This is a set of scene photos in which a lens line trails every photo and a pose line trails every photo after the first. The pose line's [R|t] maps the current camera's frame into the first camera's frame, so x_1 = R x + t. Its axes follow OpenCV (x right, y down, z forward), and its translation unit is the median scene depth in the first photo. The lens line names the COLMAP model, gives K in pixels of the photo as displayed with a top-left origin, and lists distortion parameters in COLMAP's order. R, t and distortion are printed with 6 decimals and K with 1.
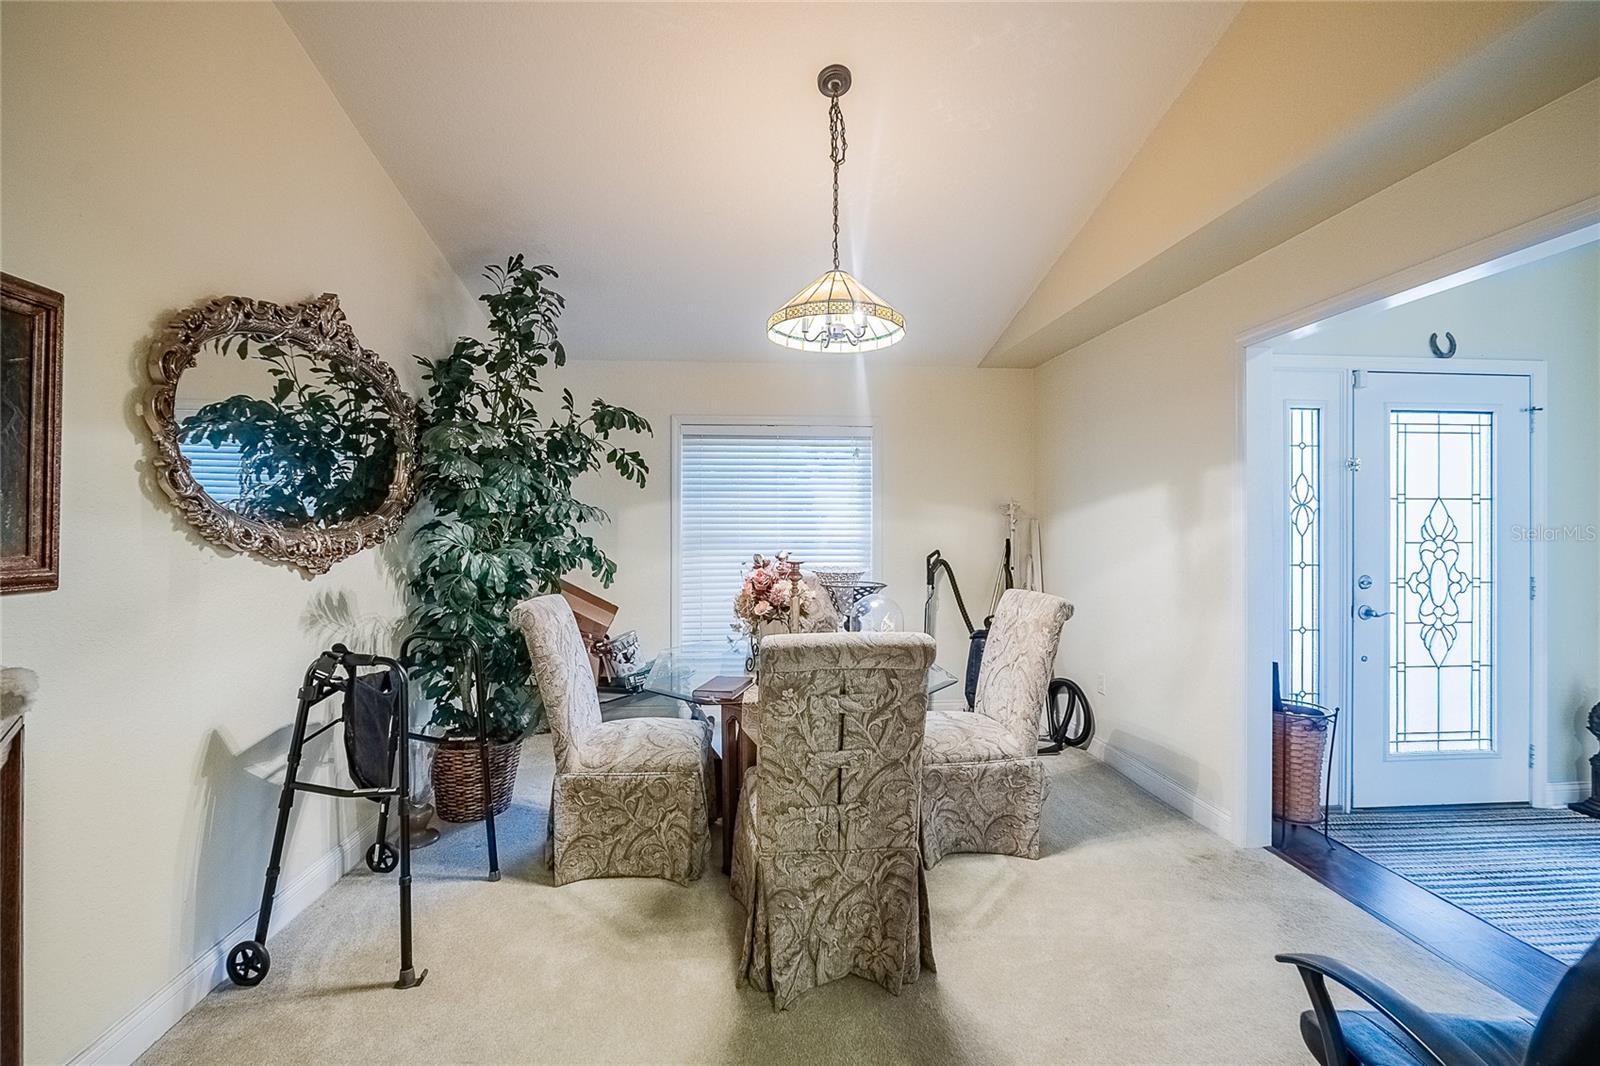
lens RADIAL K [[652.3, 0, 801.5], [0, 652.3, 513.6], [0, 0, 1]] dist [-0.015759, 0.000337]
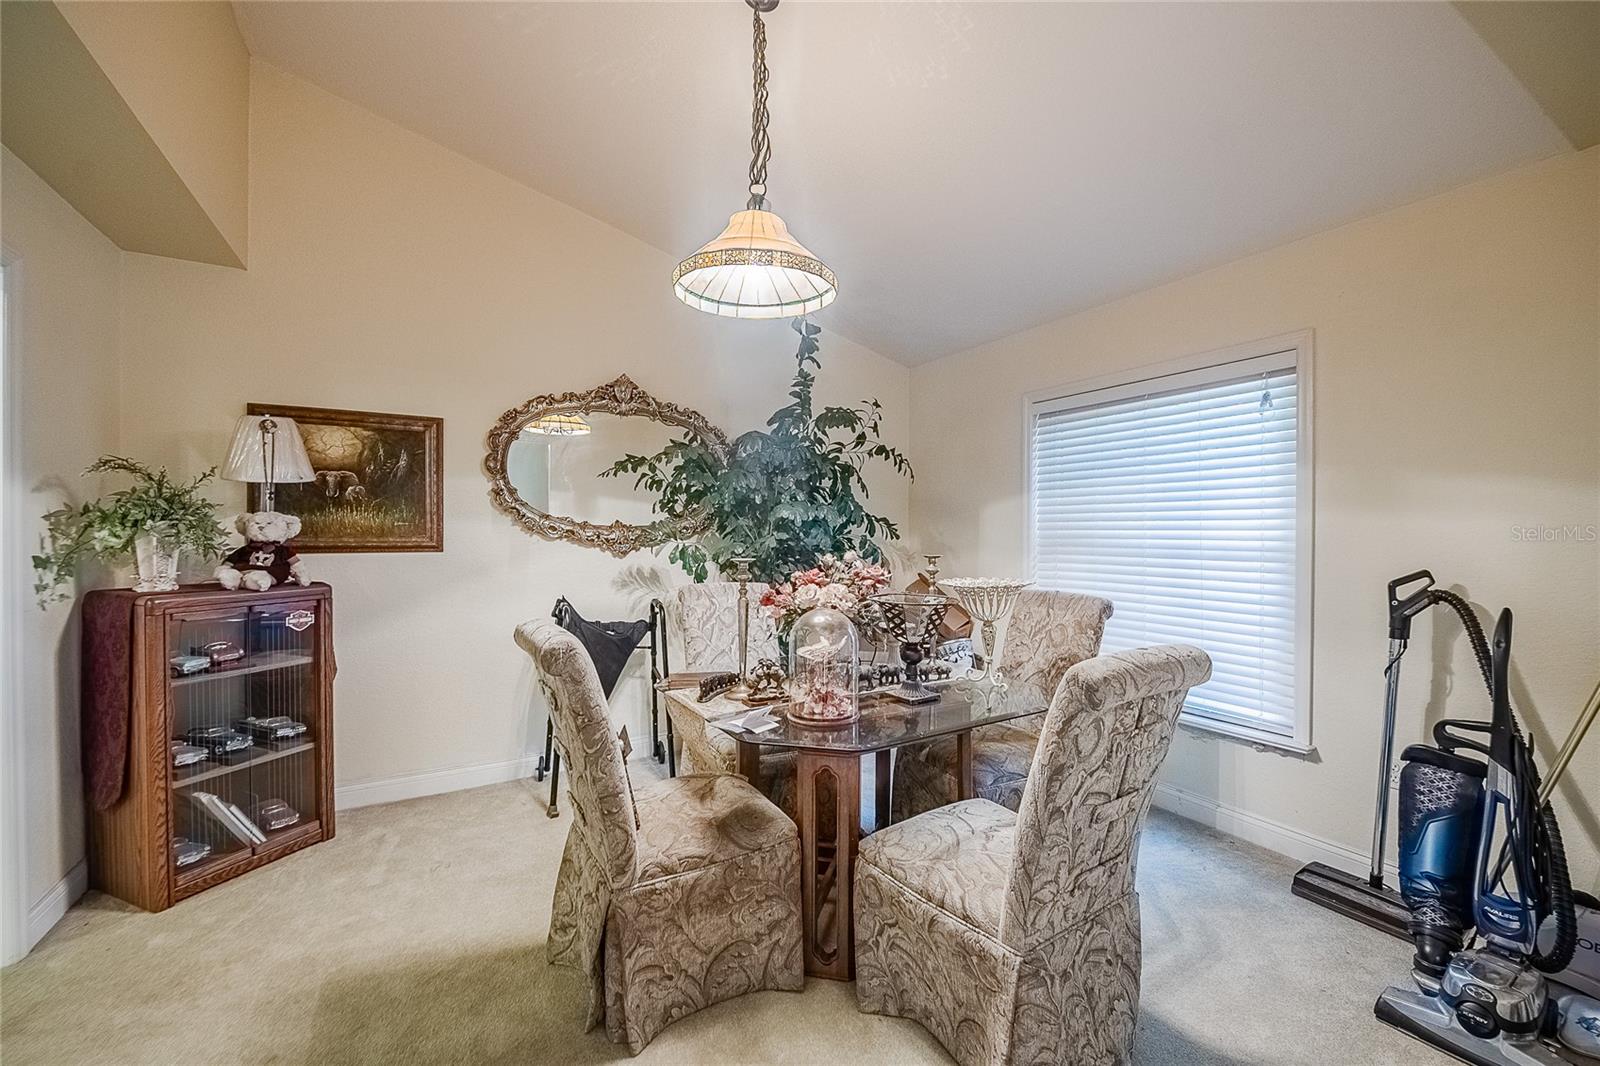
lens RADIAL K [[669.8, 0, 804.1], [0, 669.8, 529.6], [0, 0, 1]] dist [-0.011908, -0.000188]
pose [[0.419201, 0.002535, -0.907890, 1.120640], [0.015552, 0.999829, 0.009973, 0.029615], [0.907760, -0.018300, 0.419090, 0.890107]]
